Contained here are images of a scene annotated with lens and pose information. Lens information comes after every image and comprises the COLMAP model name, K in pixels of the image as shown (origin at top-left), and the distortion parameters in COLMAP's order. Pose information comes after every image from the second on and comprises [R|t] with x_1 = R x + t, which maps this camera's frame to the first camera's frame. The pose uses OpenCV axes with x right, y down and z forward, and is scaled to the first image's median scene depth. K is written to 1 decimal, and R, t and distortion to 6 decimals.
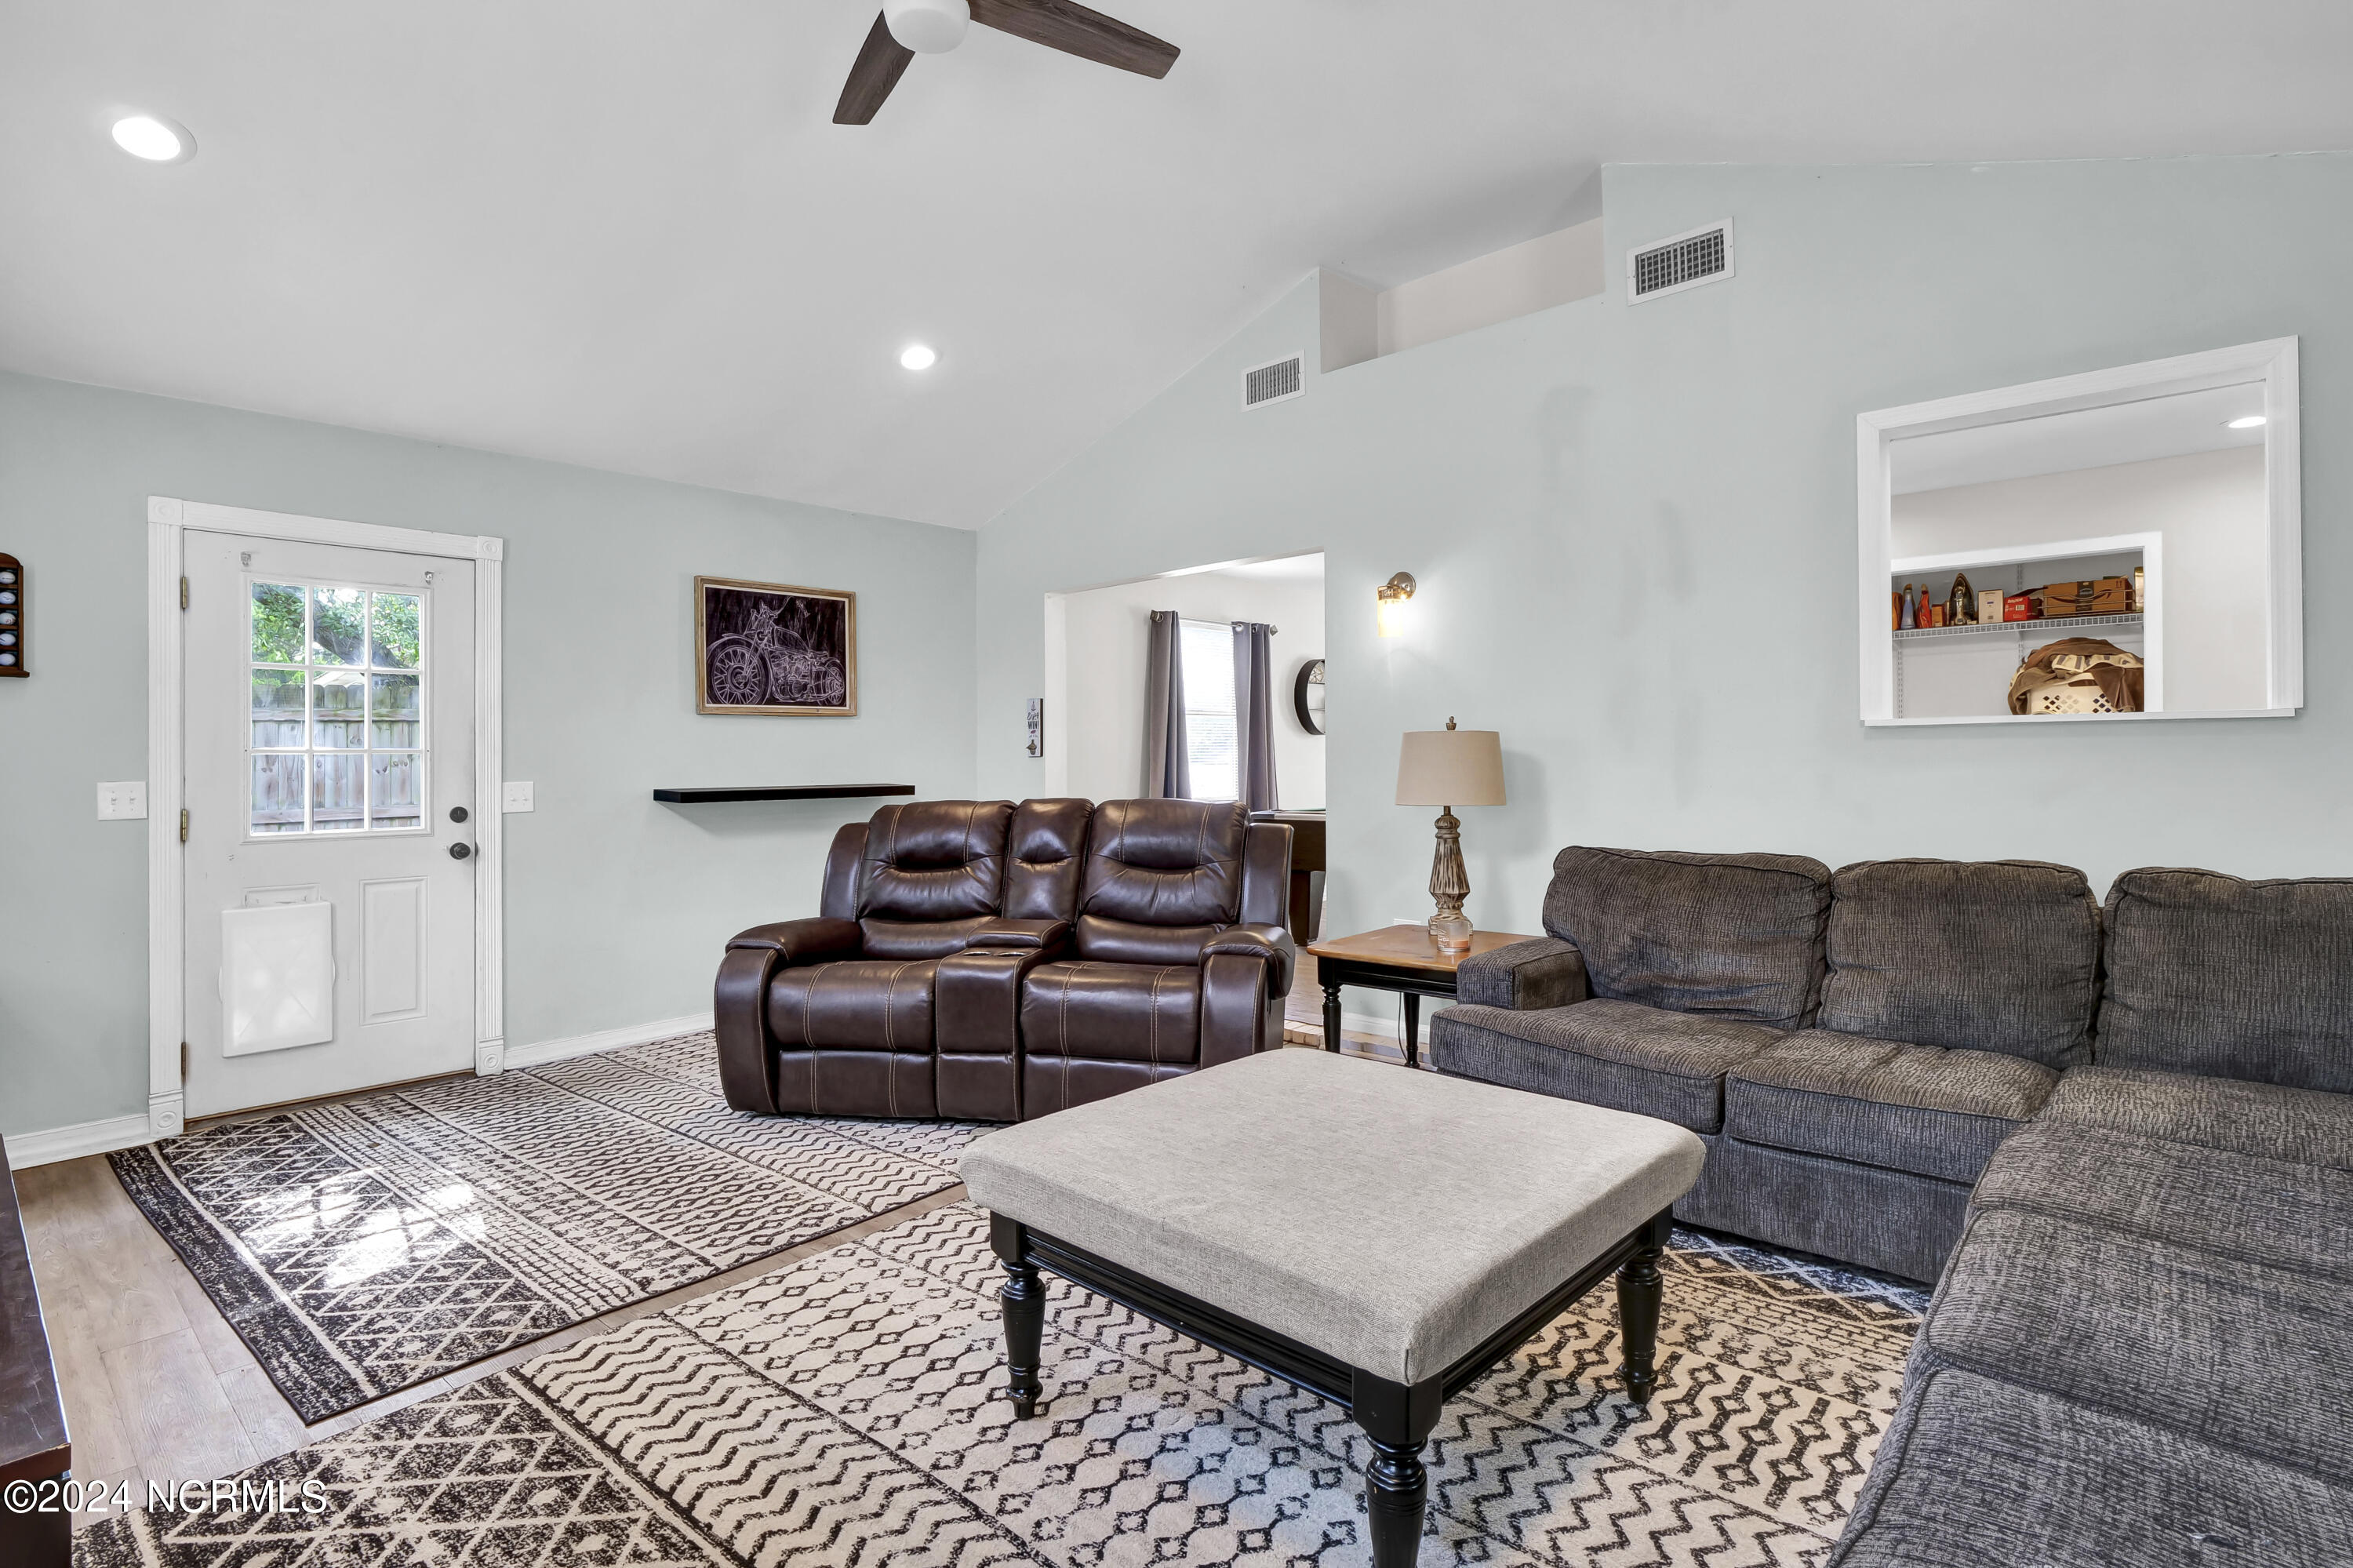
lens RADIAL K [[1173.2, 0, 1176.5], [0, 1173.2, 784.0], [0, 0, 1]] dist [0.001591, -0.000026]
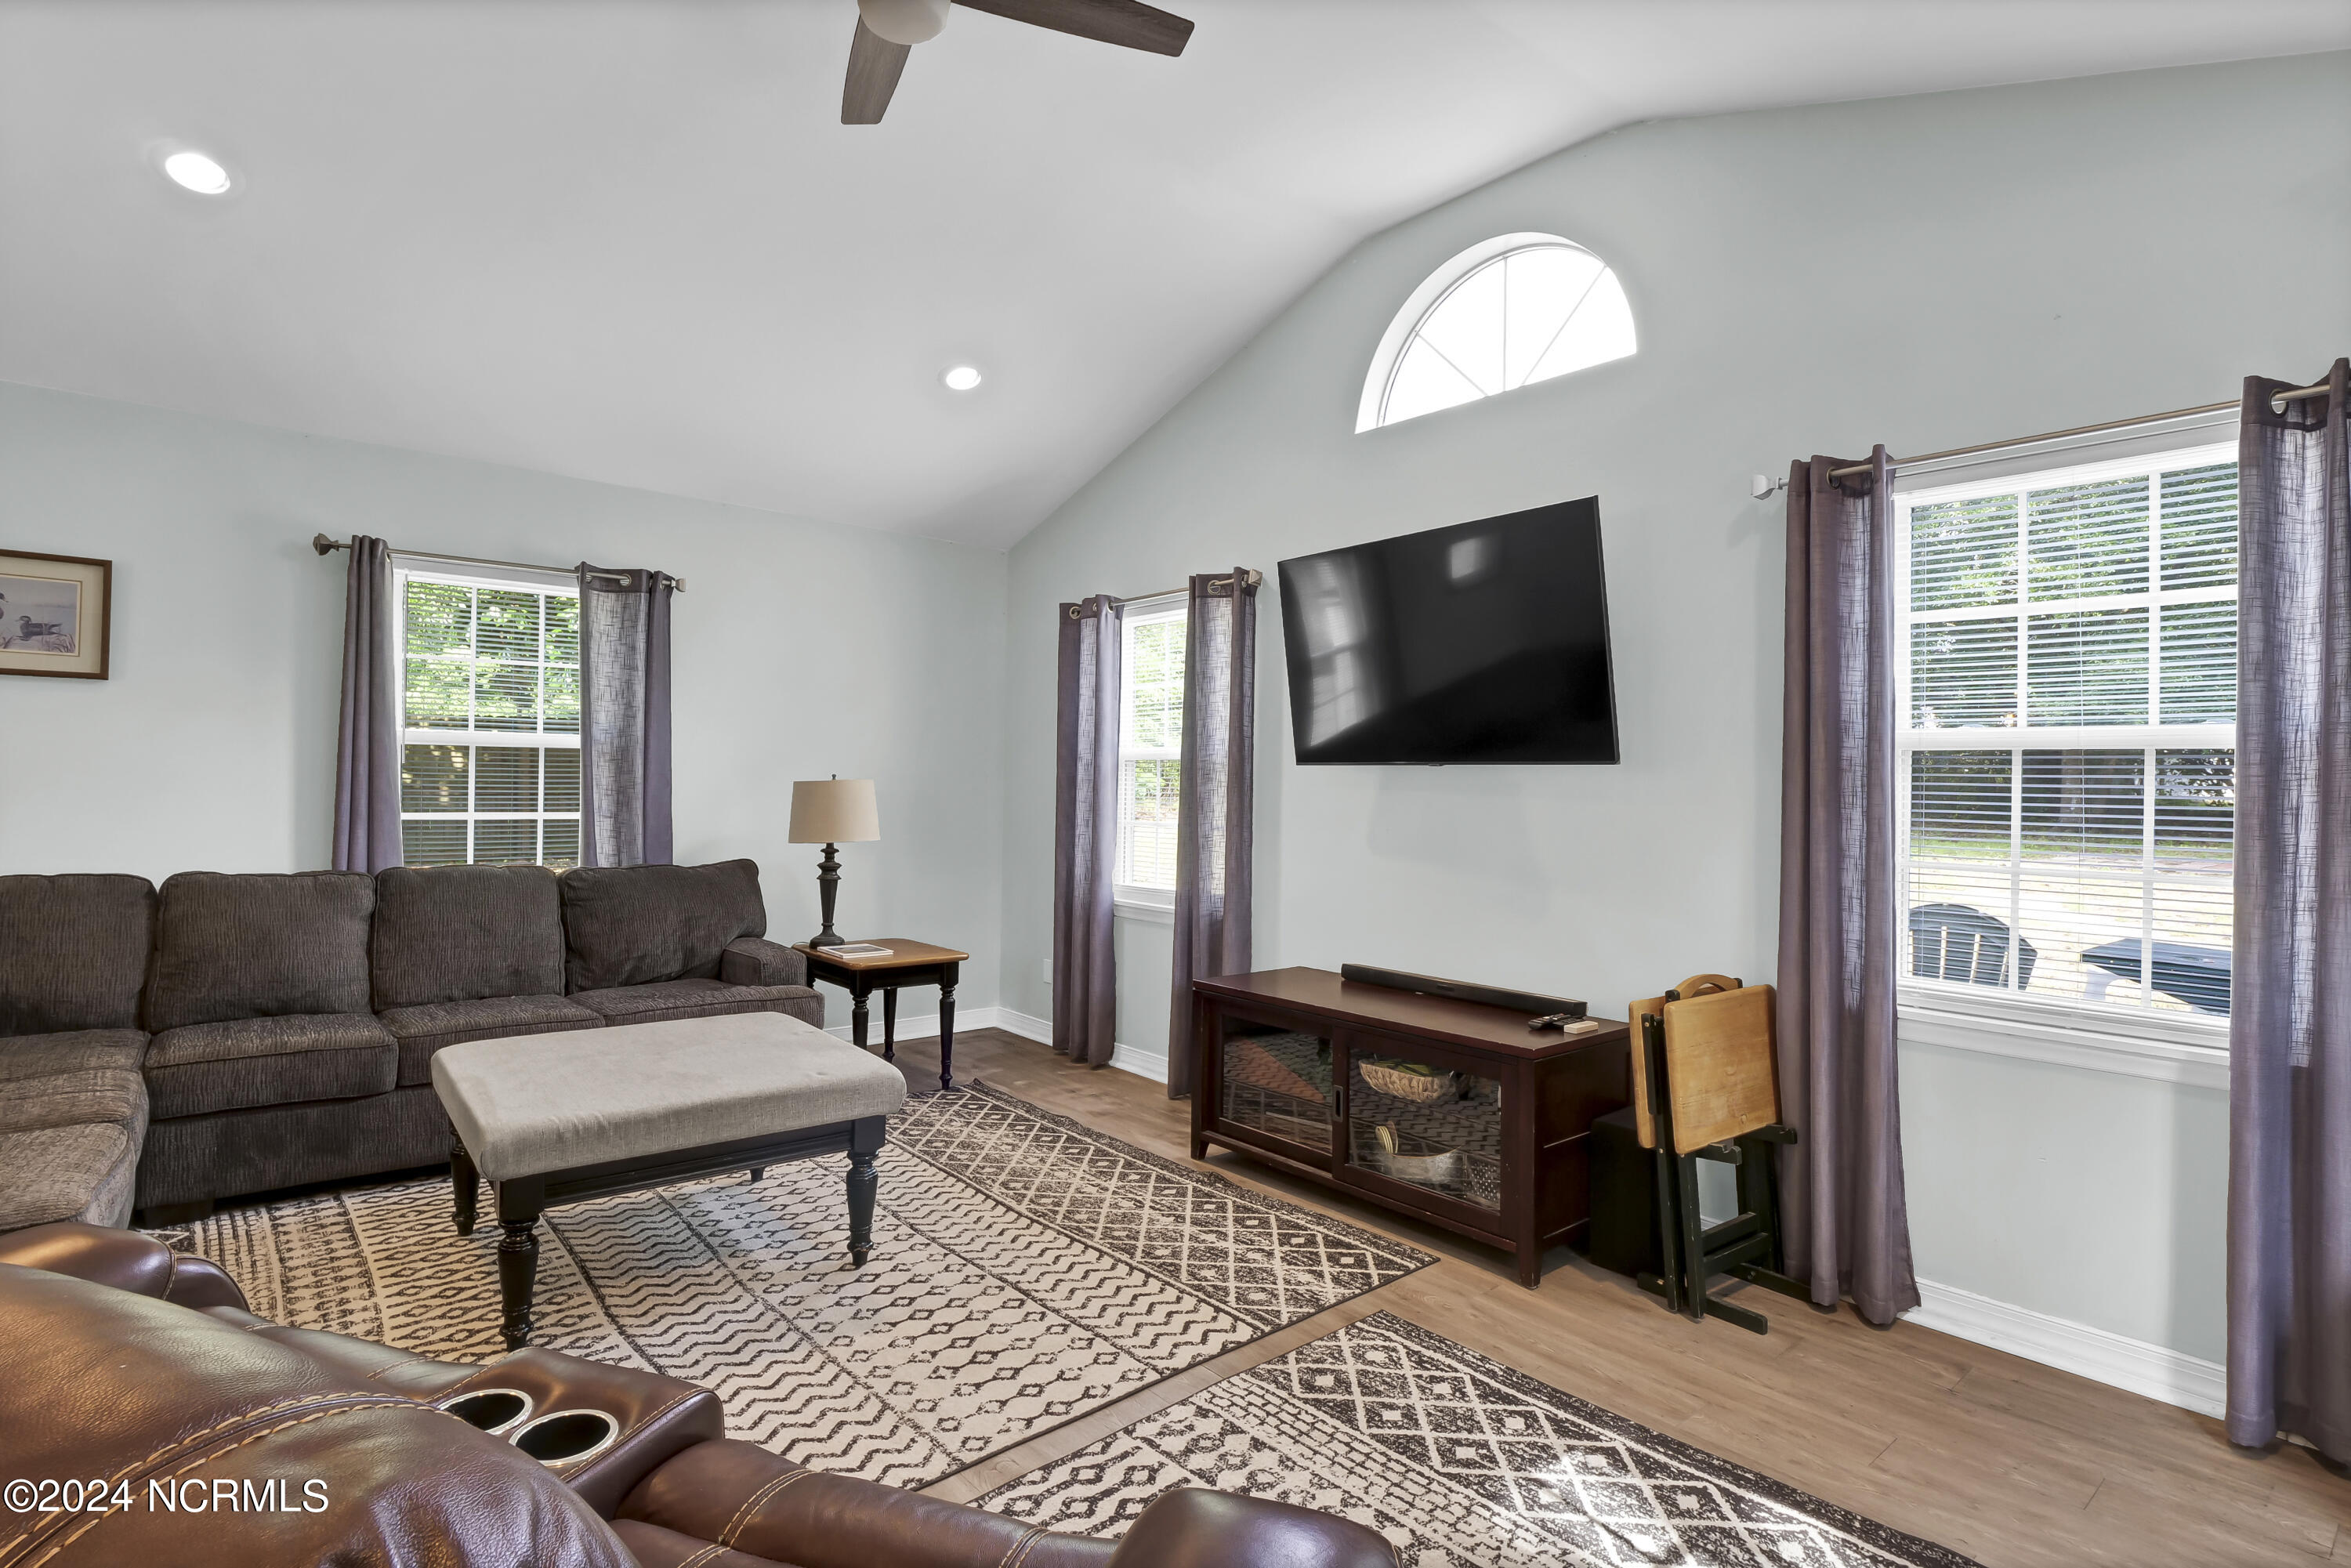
lens RADIAL K [[1160.9, 0, 1153.2], [0, 1160.9, 784.2], [0, 0, 1]] dist [-0.008912, -0.000167]
pose [[-0.989052, 0.005240, 0.147472, -0.624434], [0.007970, 0.999808, 0.017925, -0.056744], [-0.147350, 0.018904, -0.988904, 2.101351]]
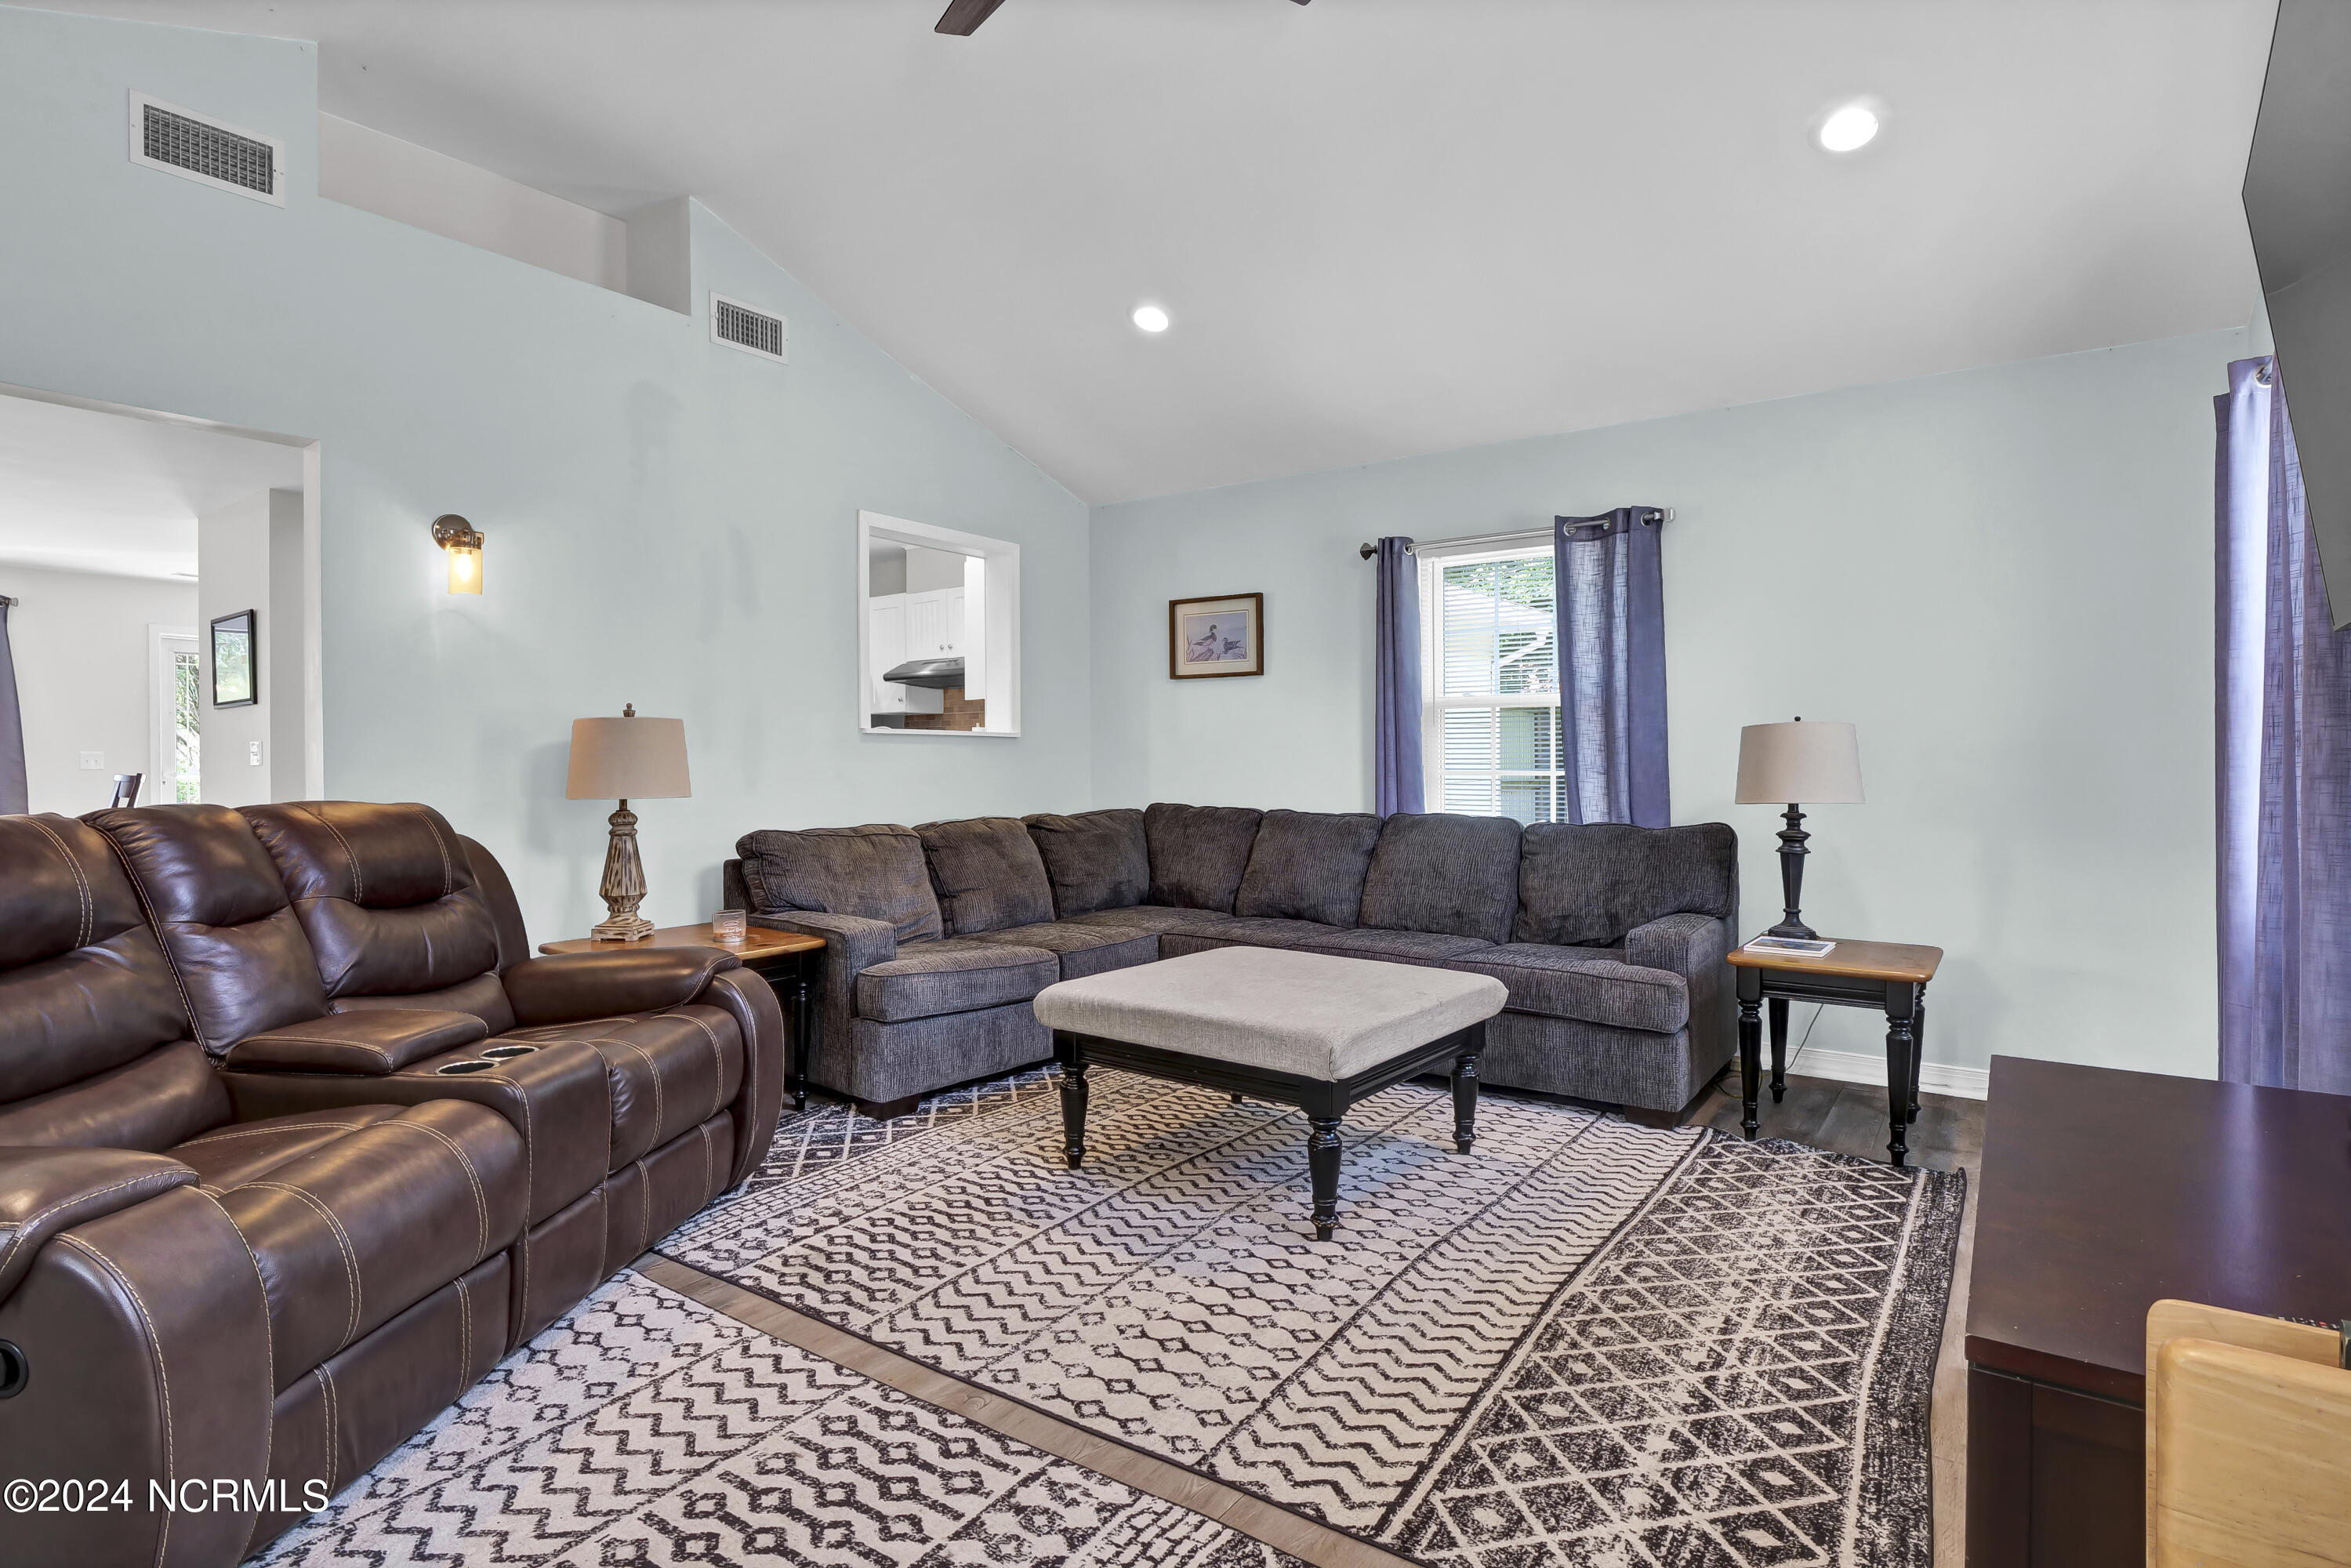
lens RADIAL K [[1161.0, 0, 1153.2], [0, 1161.0, 784.2], [0, 0, 1]] dist [-0.008912, -0.000167]
pose [[-0.105094, 0.001853, 0.994461, -1.252604], [0.024404, 0.999702, 0.000717, 0.028127], [-0.994163, 0.024344, -0.105108, 1.186536]]
